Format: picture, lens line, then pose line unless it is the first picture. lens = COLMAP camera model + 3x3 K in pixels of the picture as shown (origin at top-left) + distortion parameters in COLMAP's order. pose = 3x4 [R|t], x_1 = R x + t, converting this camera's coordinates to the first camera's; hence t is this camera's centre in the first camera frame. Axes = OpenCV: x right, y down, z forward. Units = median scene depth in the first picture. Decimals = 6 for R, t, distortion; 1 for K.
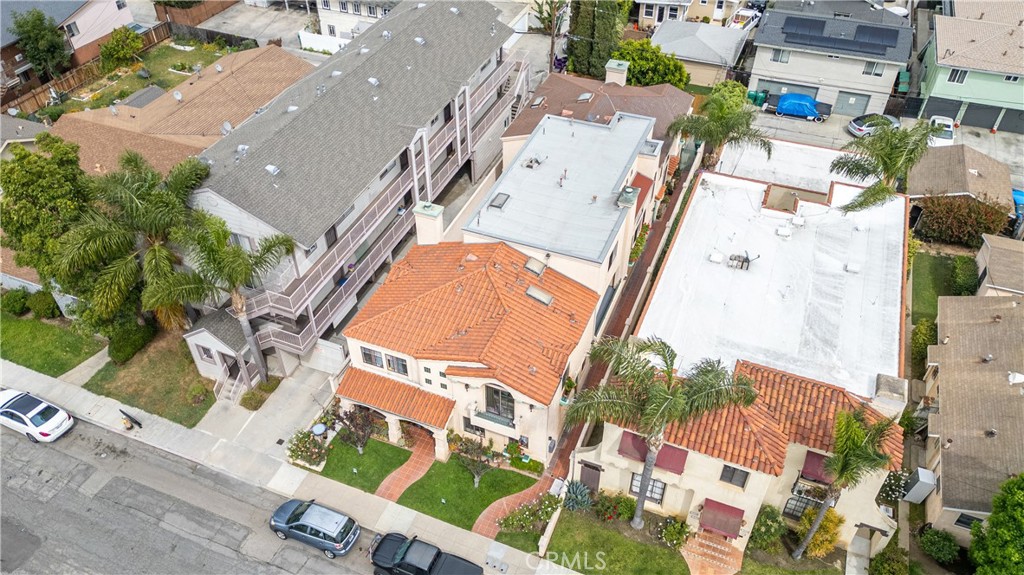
lens RADIAL K [[743.1, 0, 491.2], [0, 743.1, 287.1], [0, 0, 1]] dist [0.011422, -0.001011]
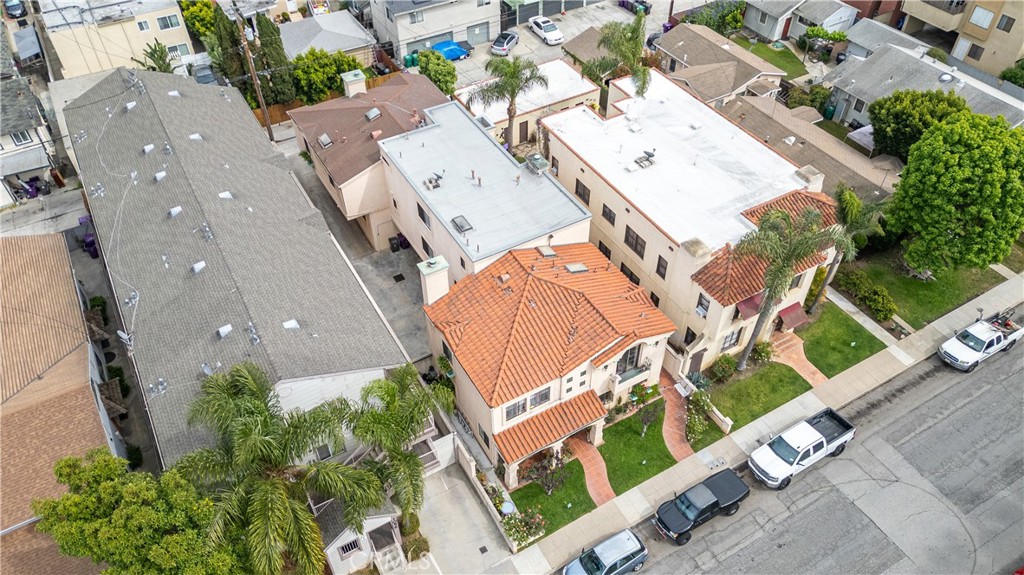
lens RADIAL K [[743.1, 0, 491.2], [0, 743.1, 287.1], [0, 0, 1]] dist [0.011422, -0.001011]
pose [[0.608533, -0.549227, 0.572745, -0.593151], [0.529129, 0.818735, 0.222924, -0.250560], [-0.591363, 0.167399, 0.788839, 0.186617]]
